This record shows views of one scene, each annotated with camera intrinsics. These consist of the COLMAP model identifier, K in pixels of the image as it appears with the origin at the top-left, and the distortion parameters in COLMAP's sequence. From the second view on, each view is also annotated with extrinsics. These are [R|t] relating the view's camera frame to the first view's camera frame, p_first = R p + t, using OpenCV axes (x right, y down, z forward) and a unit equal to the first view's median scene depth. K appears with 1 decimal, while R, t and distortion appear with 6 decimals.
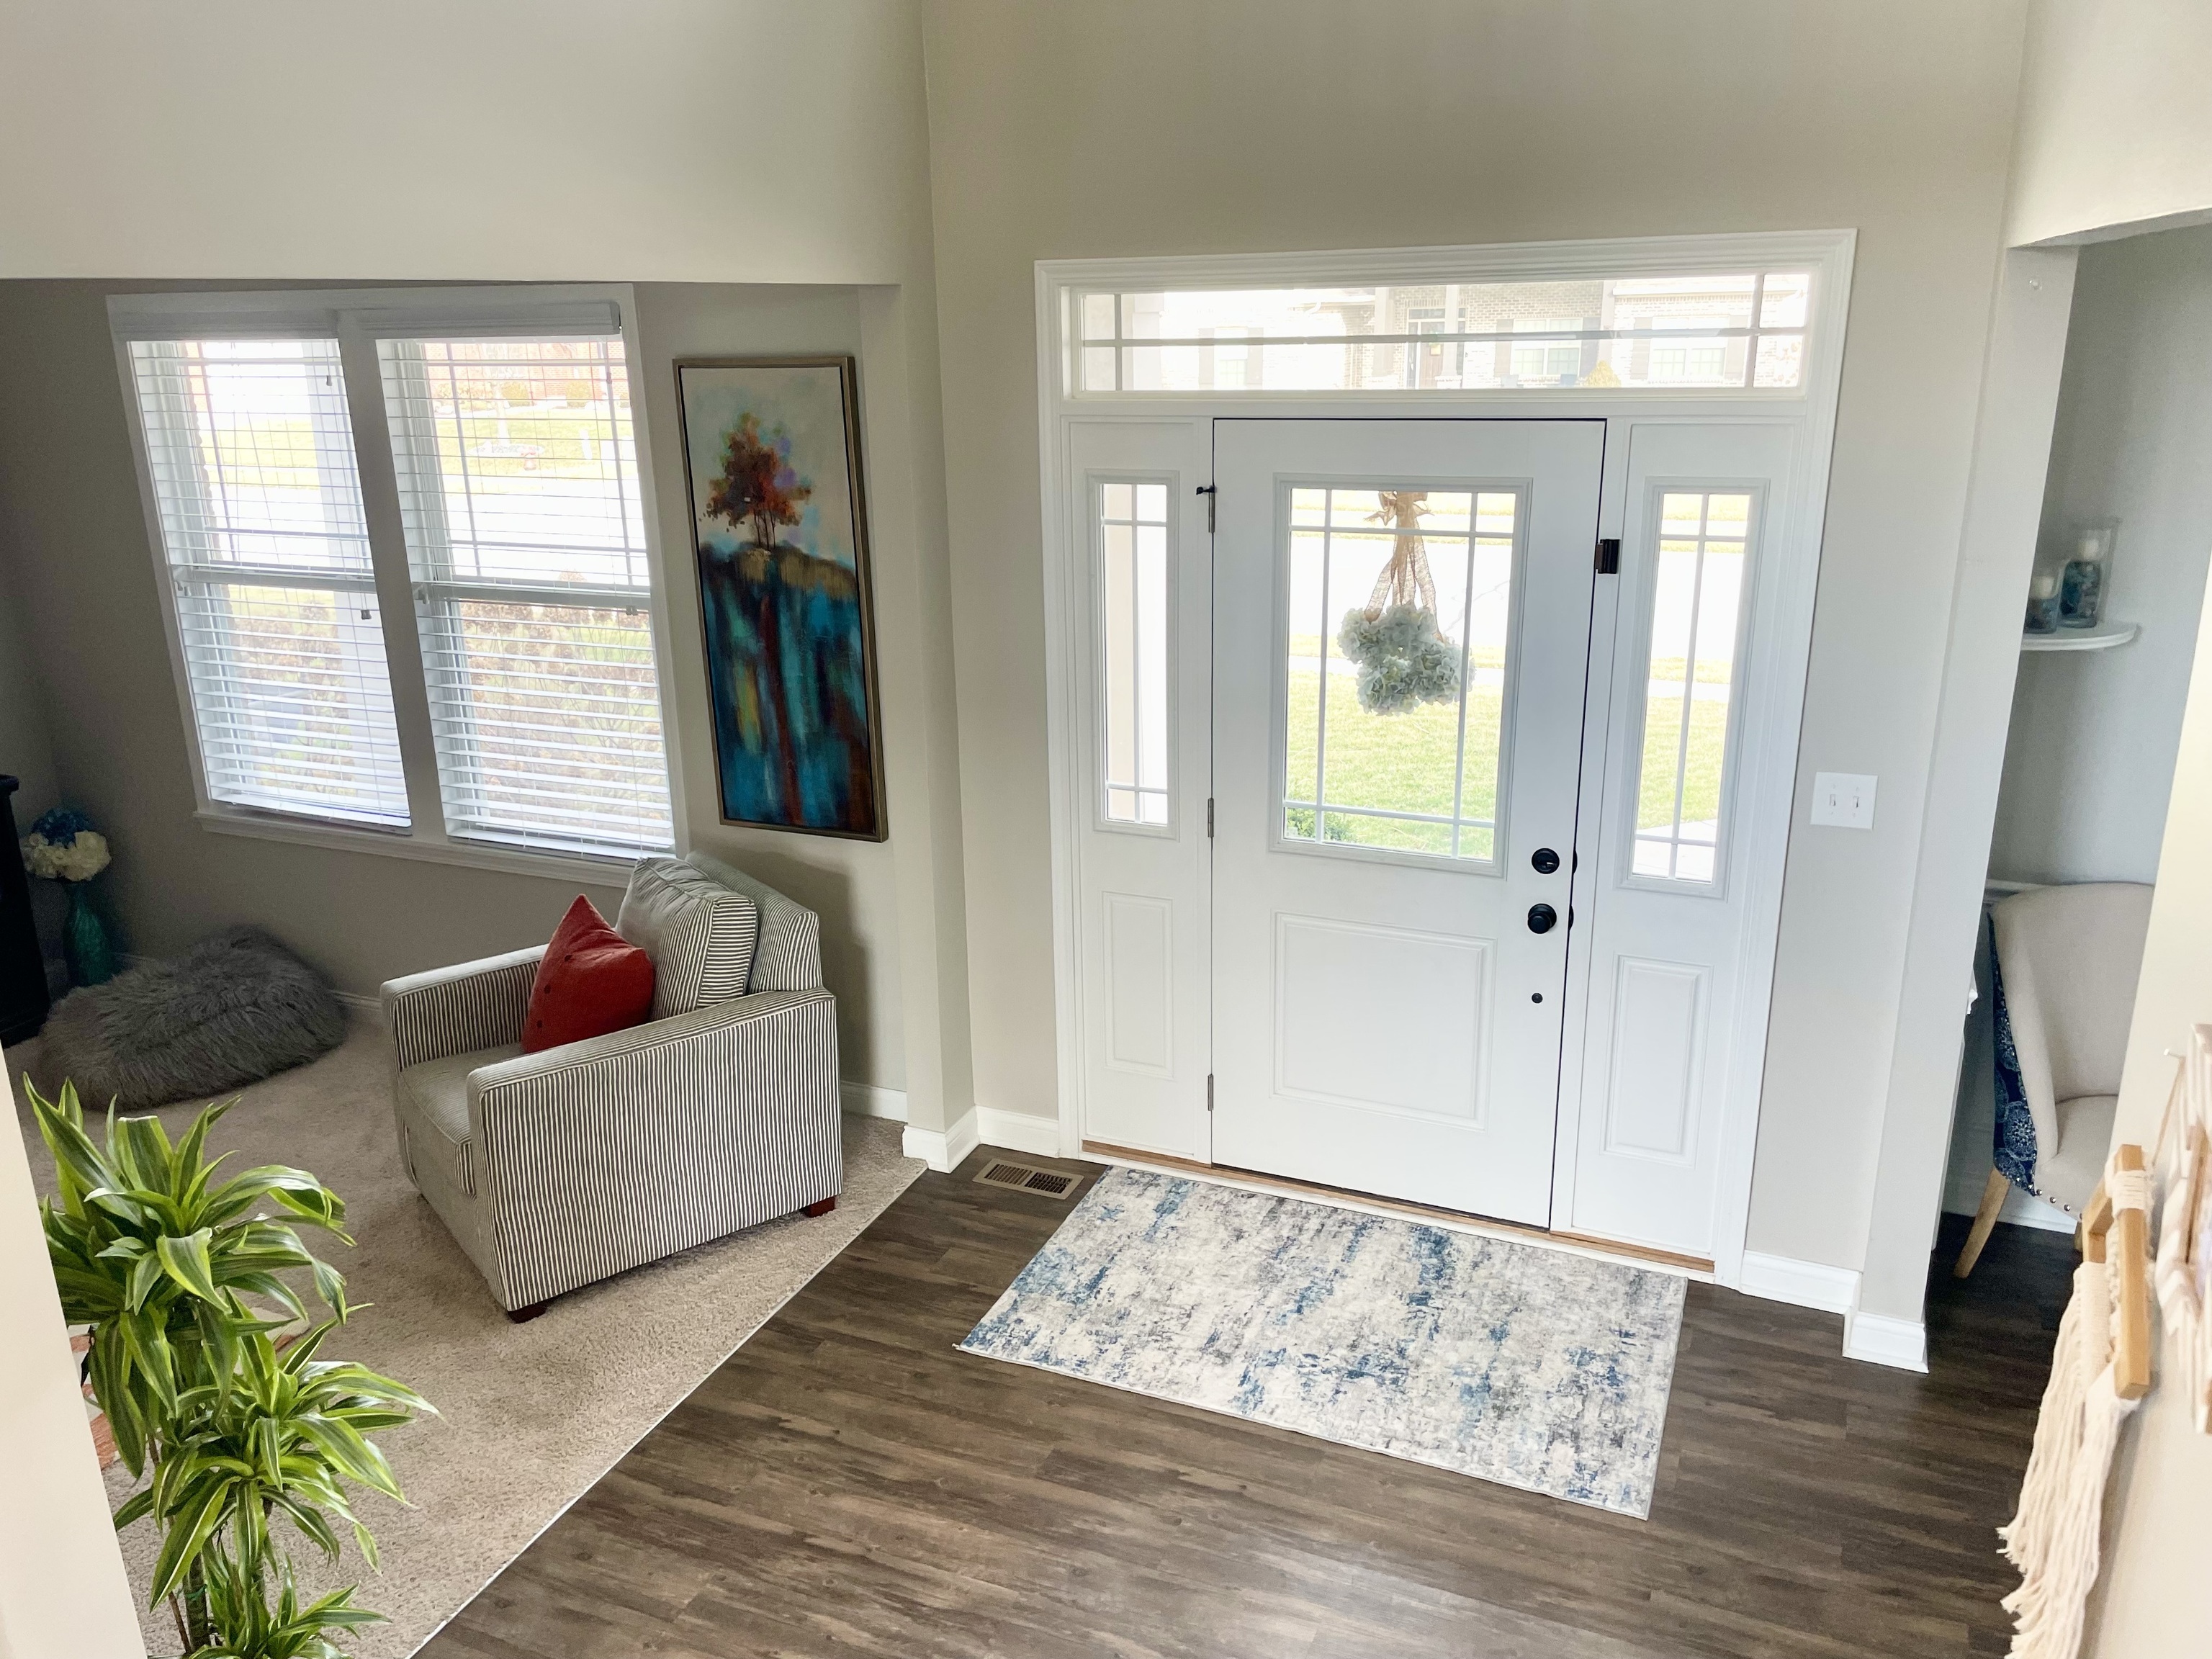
lens RADIAL K [[1675.4, 0, 1101.9], [0, 1675.4, 830.9], [0, 0, 1]] dist [0.082862, -0.104985]
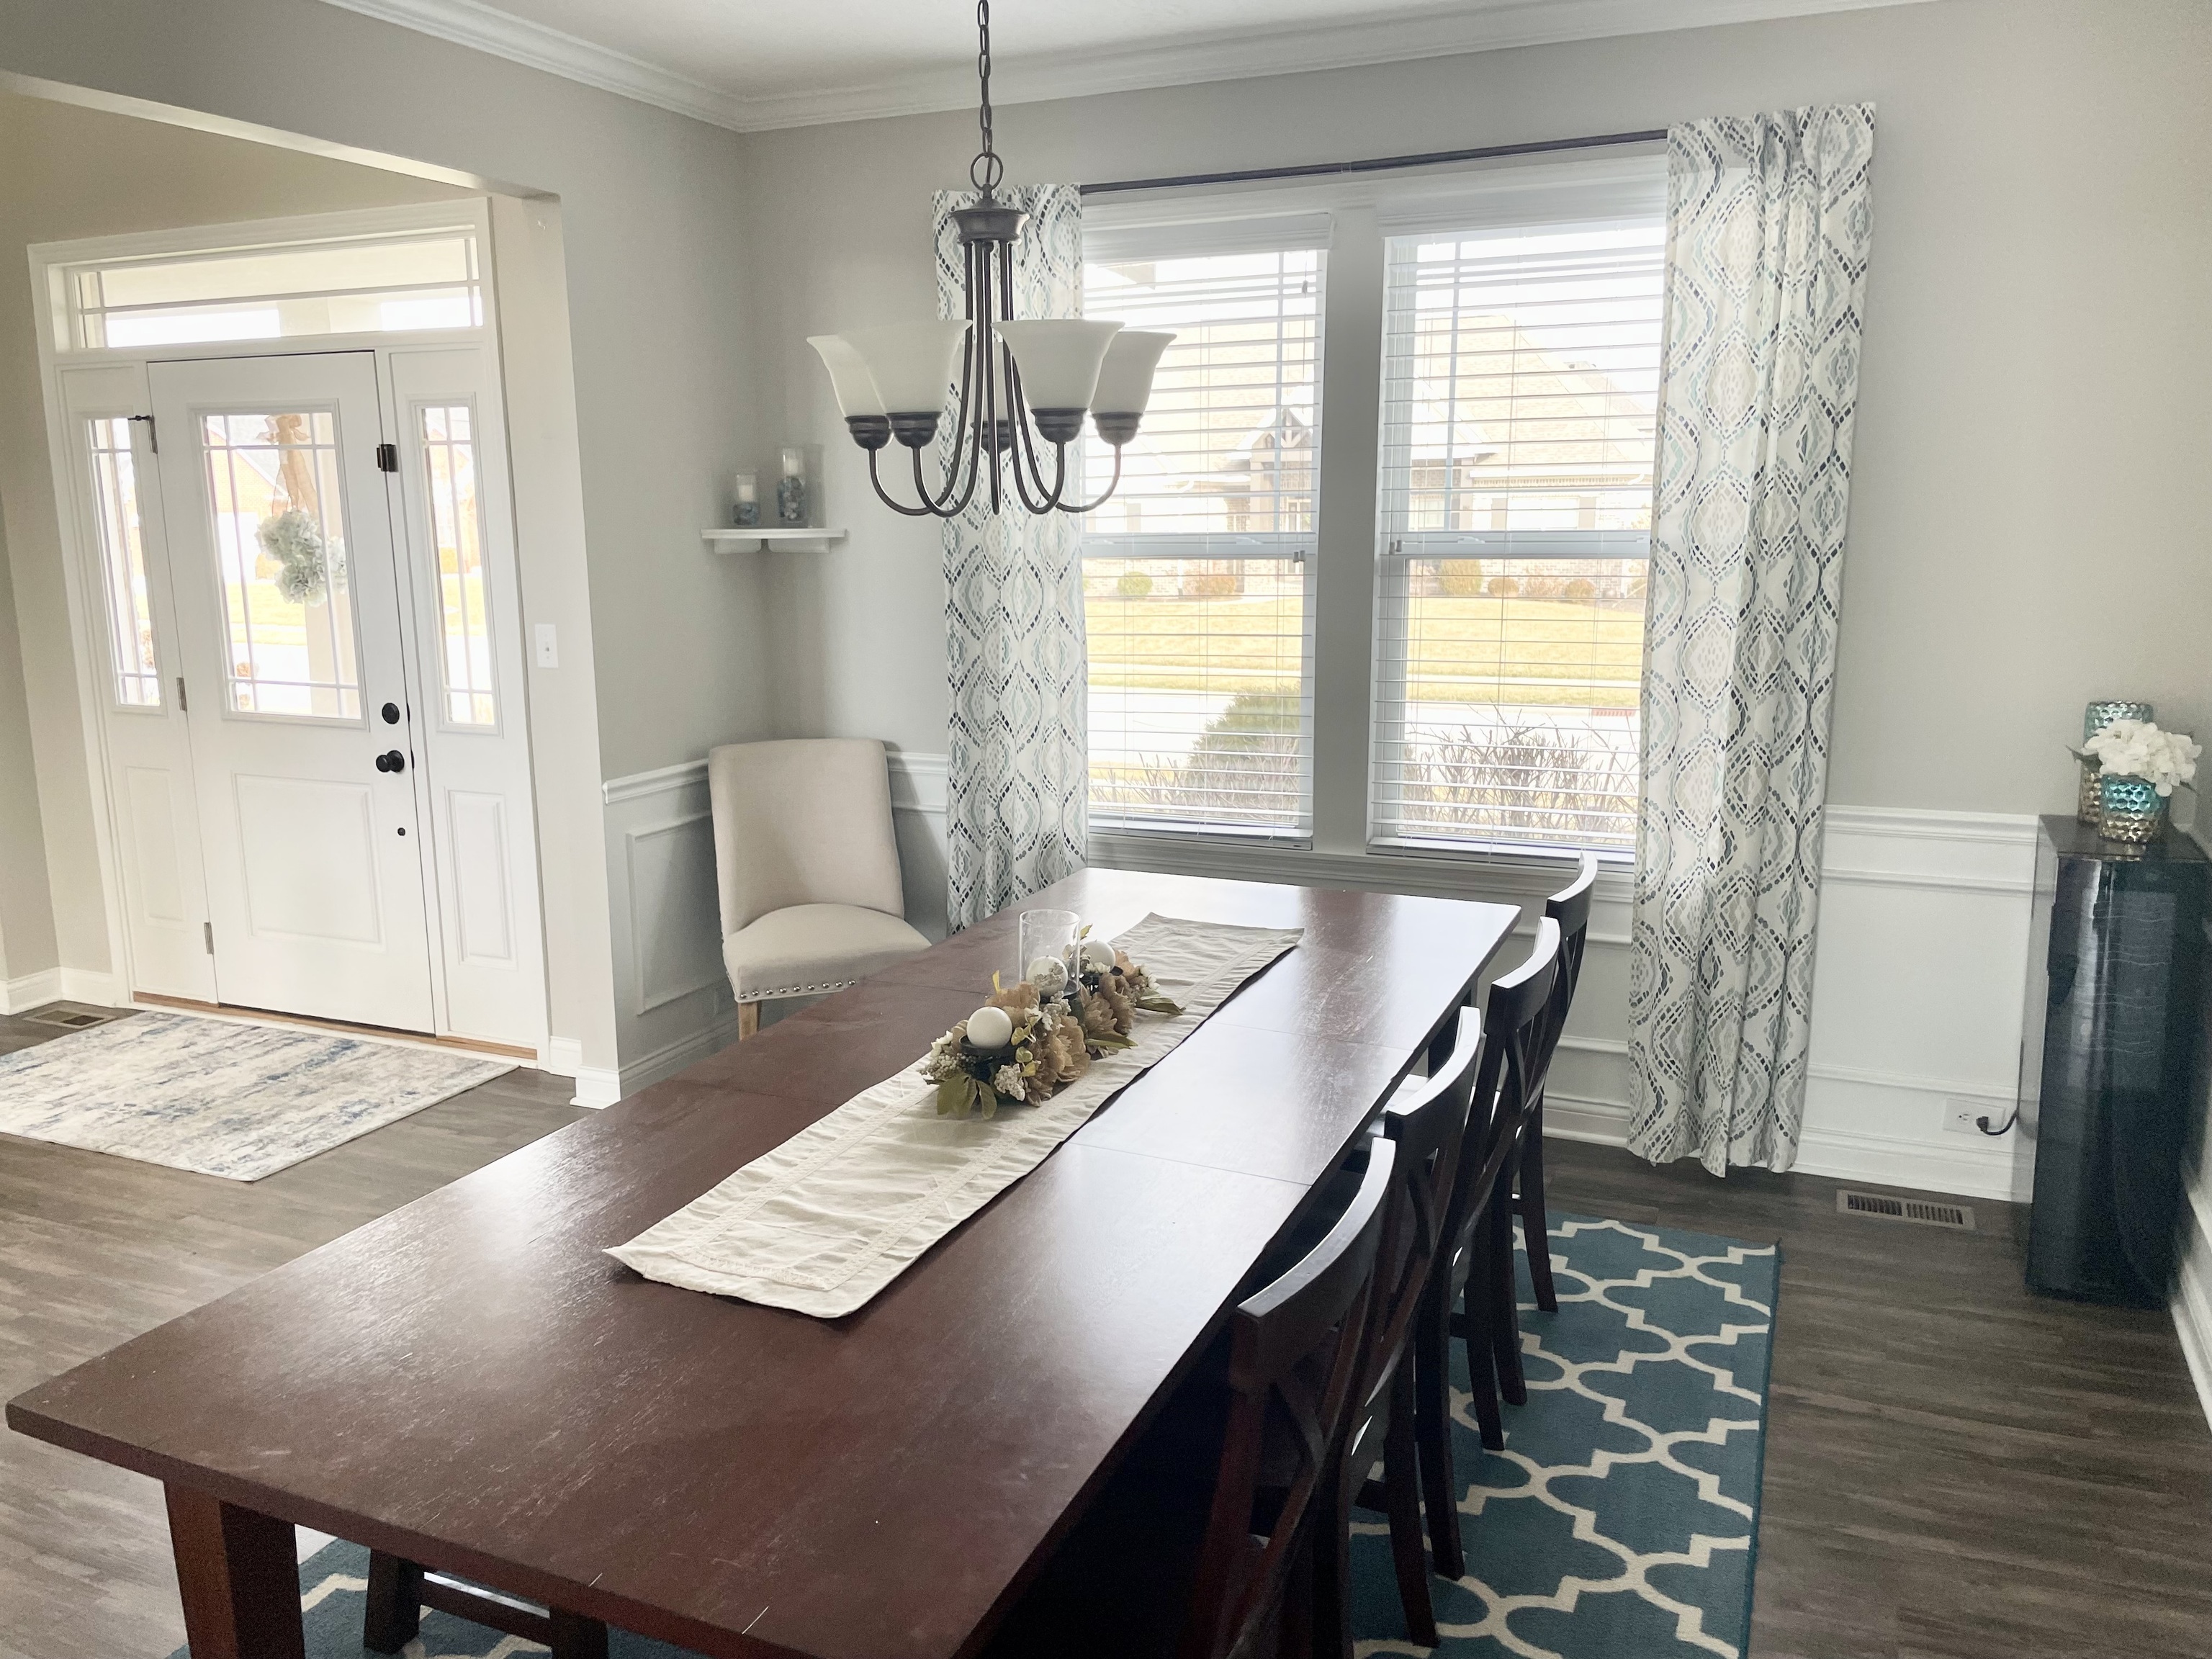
lens RADIAL K [[1675.4, 0, 1101.0], [0, 1675.4, 831.2], [0, 0, 1]] dist [0.082862, -0.104985]
pose [[0.999905, 0.012860, 0.005014, 0.763972], [-0.012221, 0.993702, -0.111383, 0.230899], [-0.006415, 0.111311, 0.993765, -0.220087]]
